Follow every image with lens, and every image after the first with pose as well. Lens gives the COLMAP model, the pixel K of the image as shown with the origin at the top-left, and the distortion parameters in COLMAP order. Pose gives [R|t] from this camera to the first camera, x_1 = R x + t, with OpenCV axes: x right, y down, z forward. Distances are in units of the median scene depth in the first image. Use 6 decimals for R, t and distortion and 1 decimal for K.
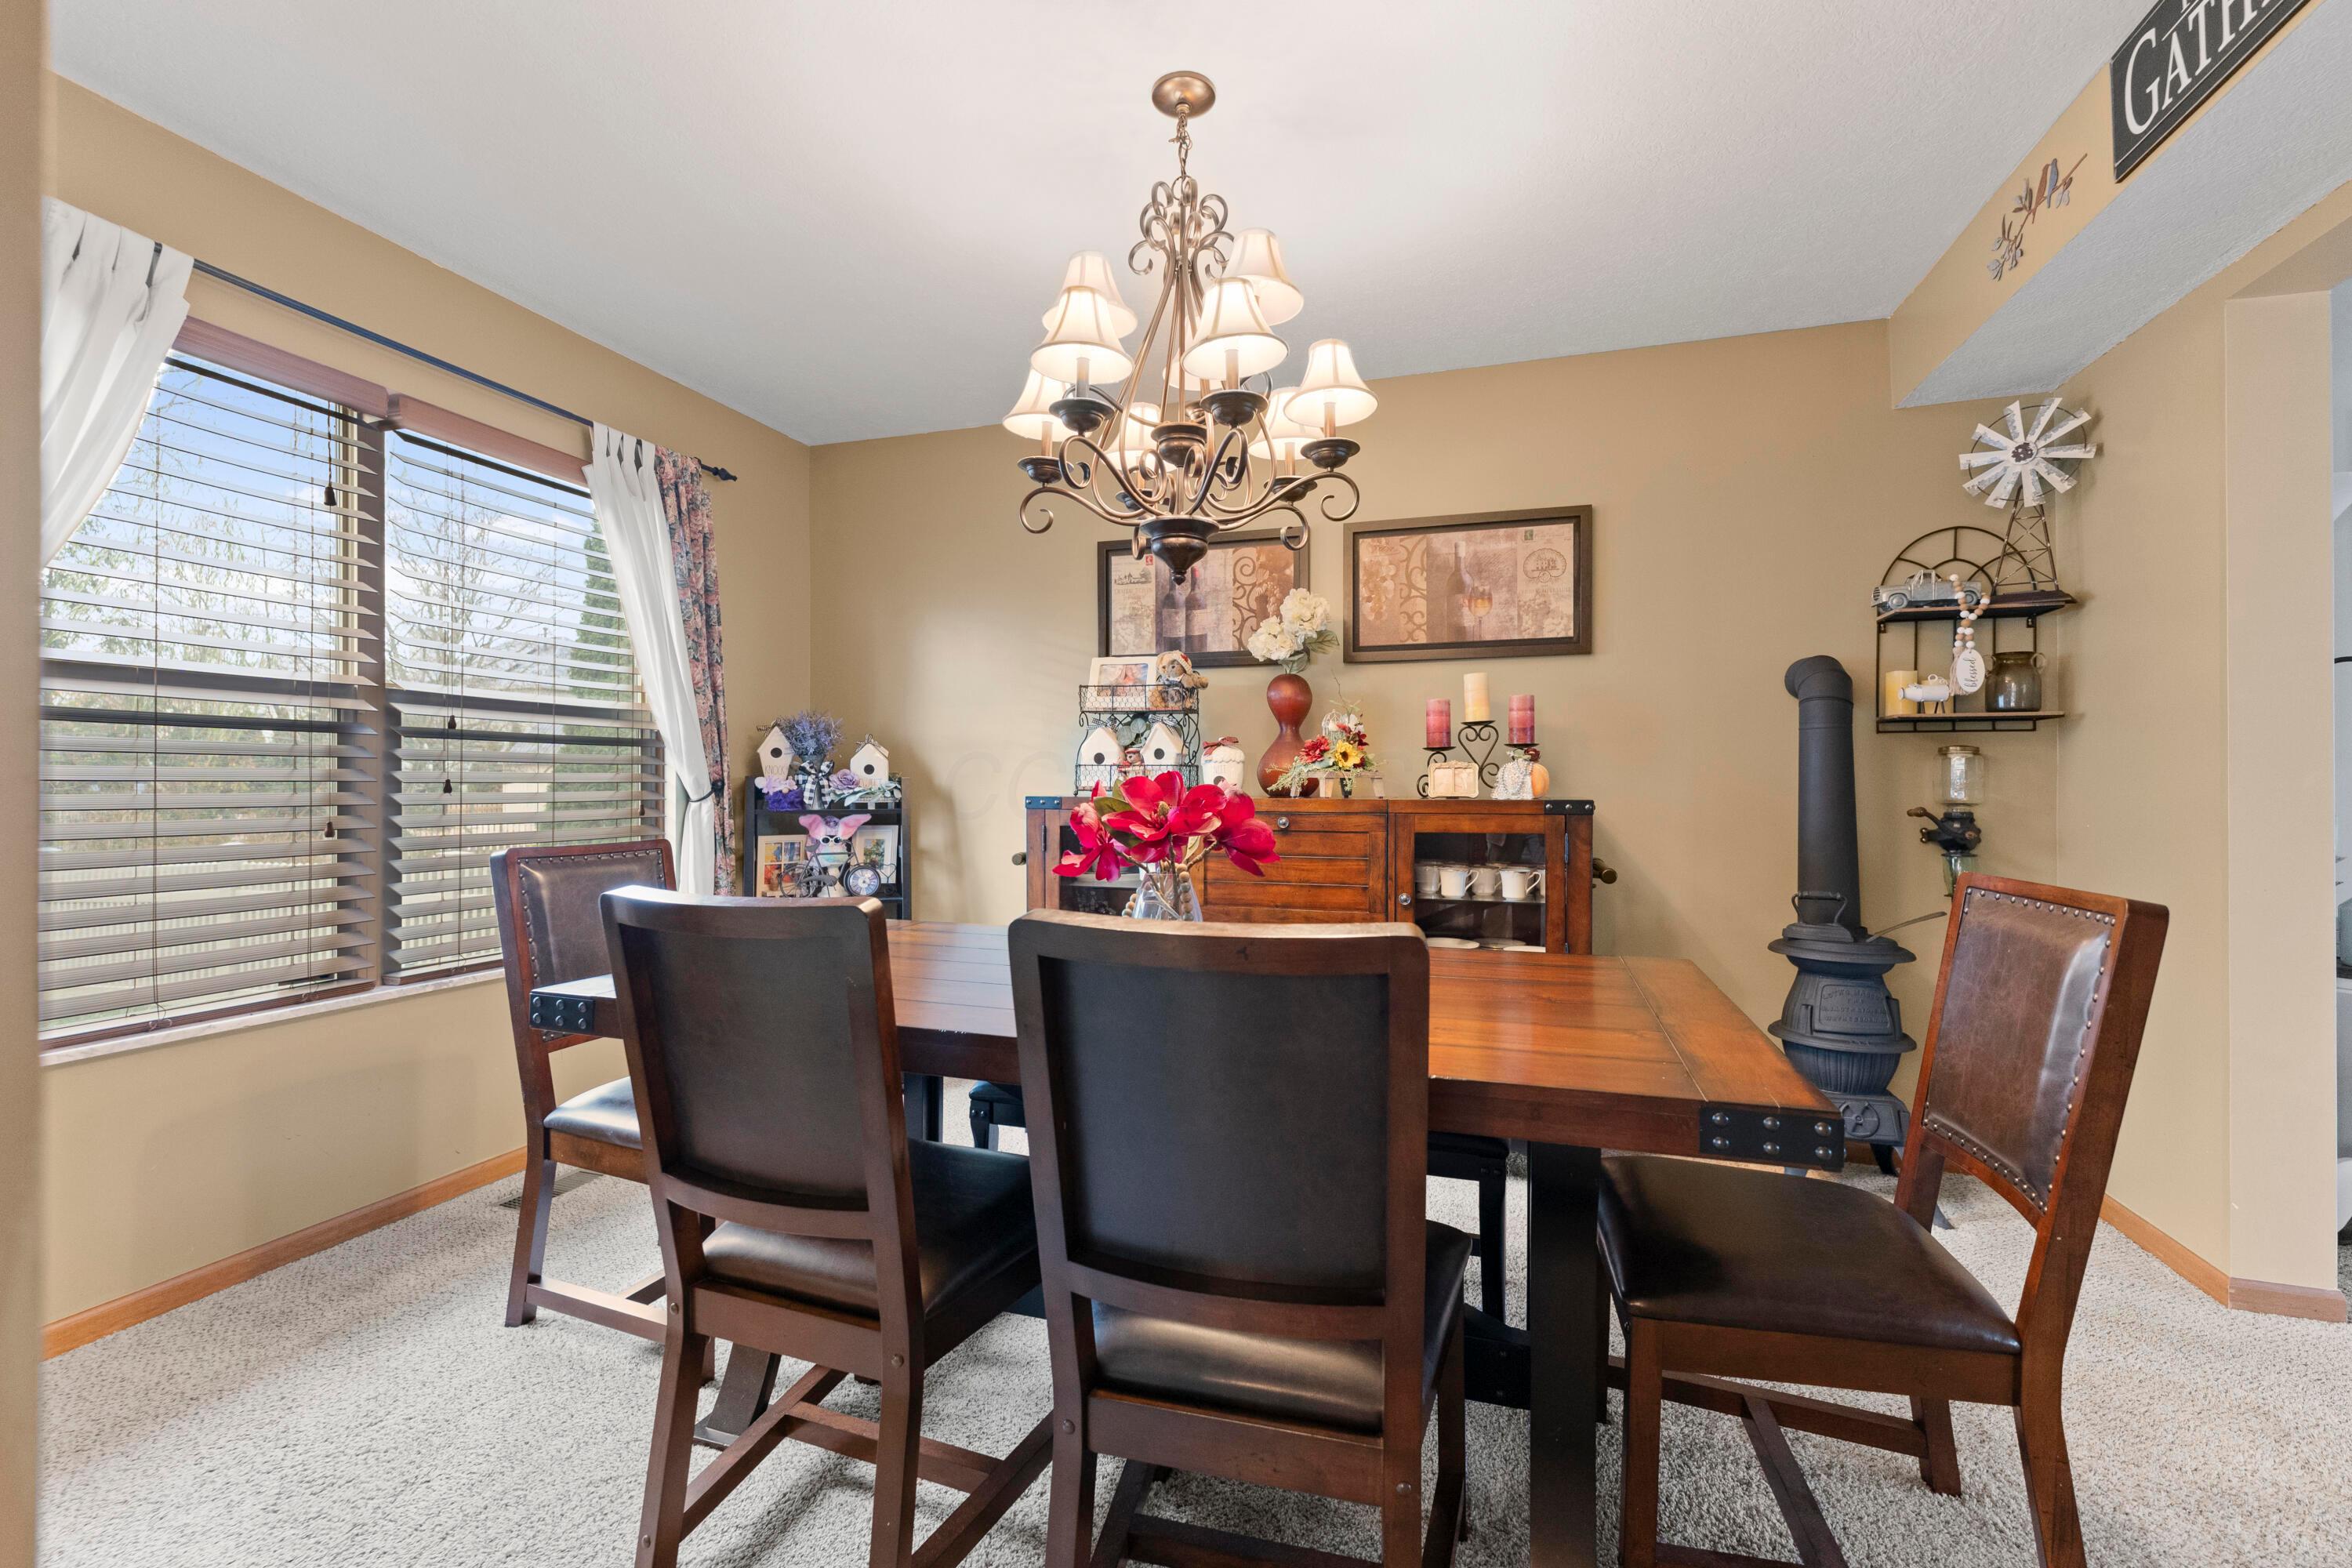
lens RADIAL K [[1024.2, 0, 1168.8], [0, 1024.2, 795.2], [0, 0, 1]] dist [-0.003087, -0.000176]
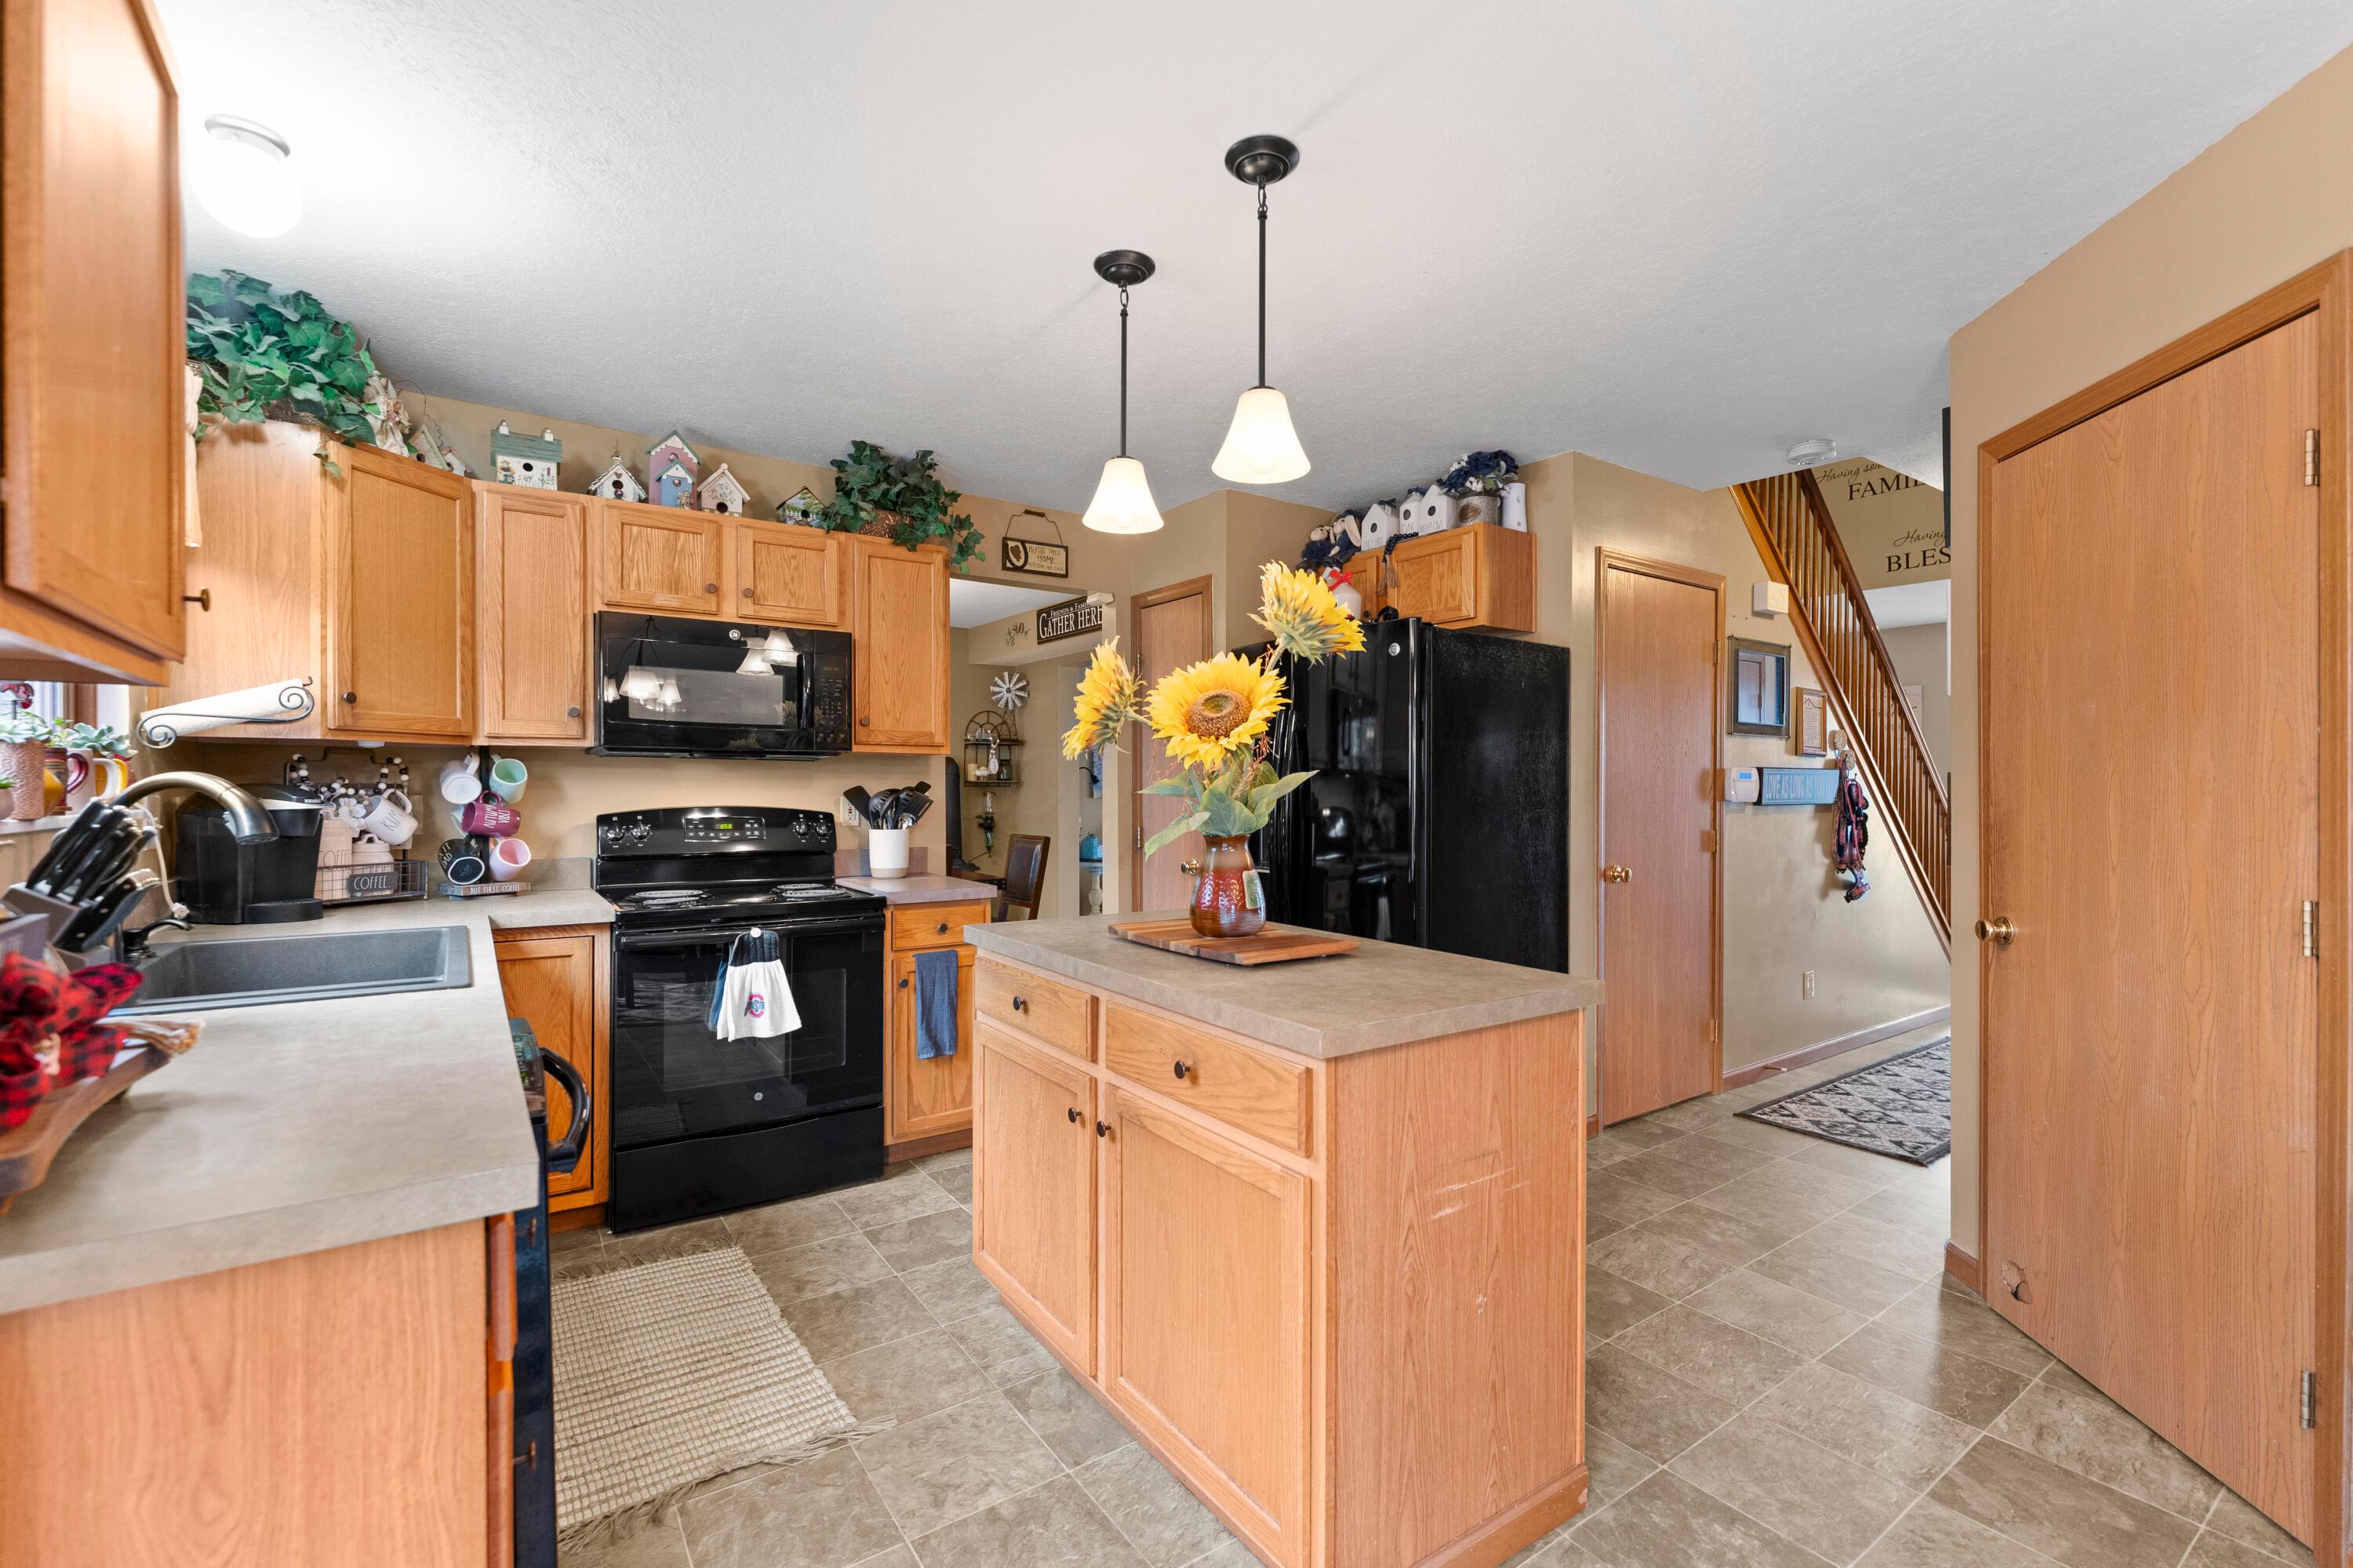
lens RADIAL K [[1006.9, 0, 1170.1], [0, 1006.9, 788.8], [0, 0, 1]] dist [-0.001748, -0.000730]
pose [[0.612342, 0.000277, 0.790593, -1.048910], [0.002720, 0.999993, -0.002458, -0.048901], [-0.790588, 0.003656, 0.612337, -1.019887]]
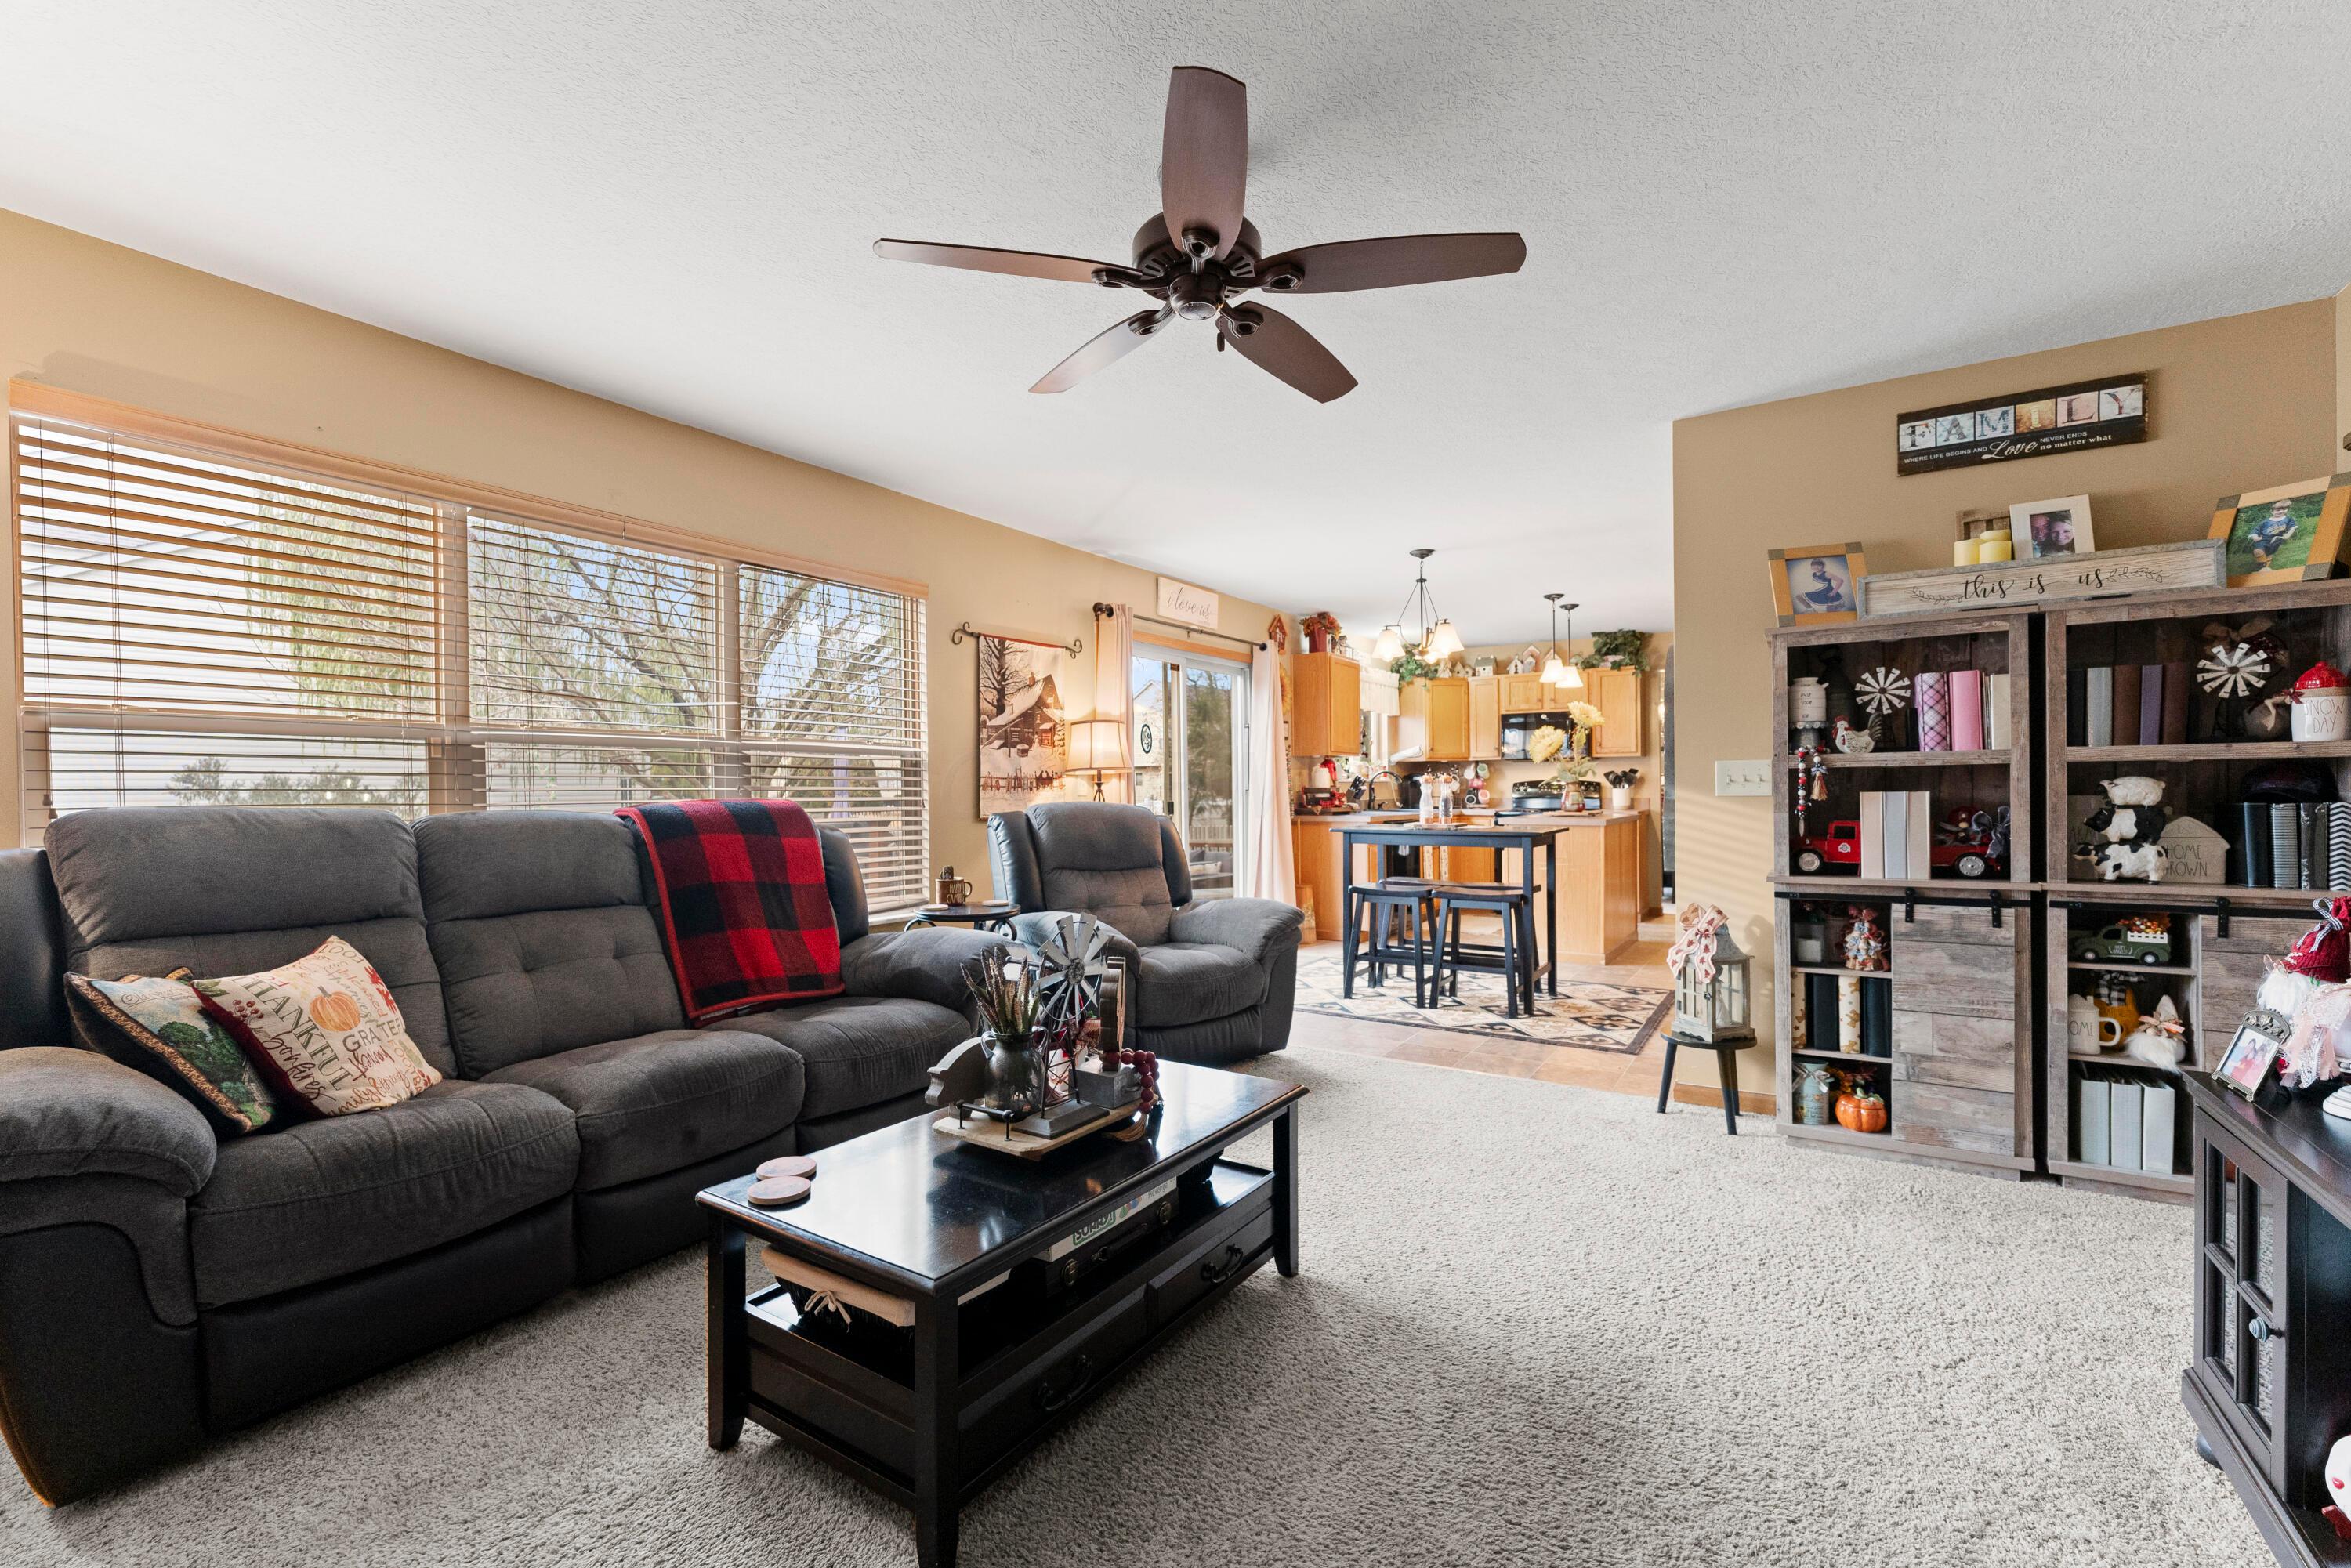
lens RADIAL K [[1007.7, 0, 1162.8], [0, 1007.7, 797.0], [0, 0, 1]] dist [0.000663, -0.000057]
pose [[0.959069, -0.006091, -0.283108, -0.707942], [0.007192, 0.999970, 0.002850, 0.004981], [0.283082, -0.004770, 0.959084, -3.251501]]
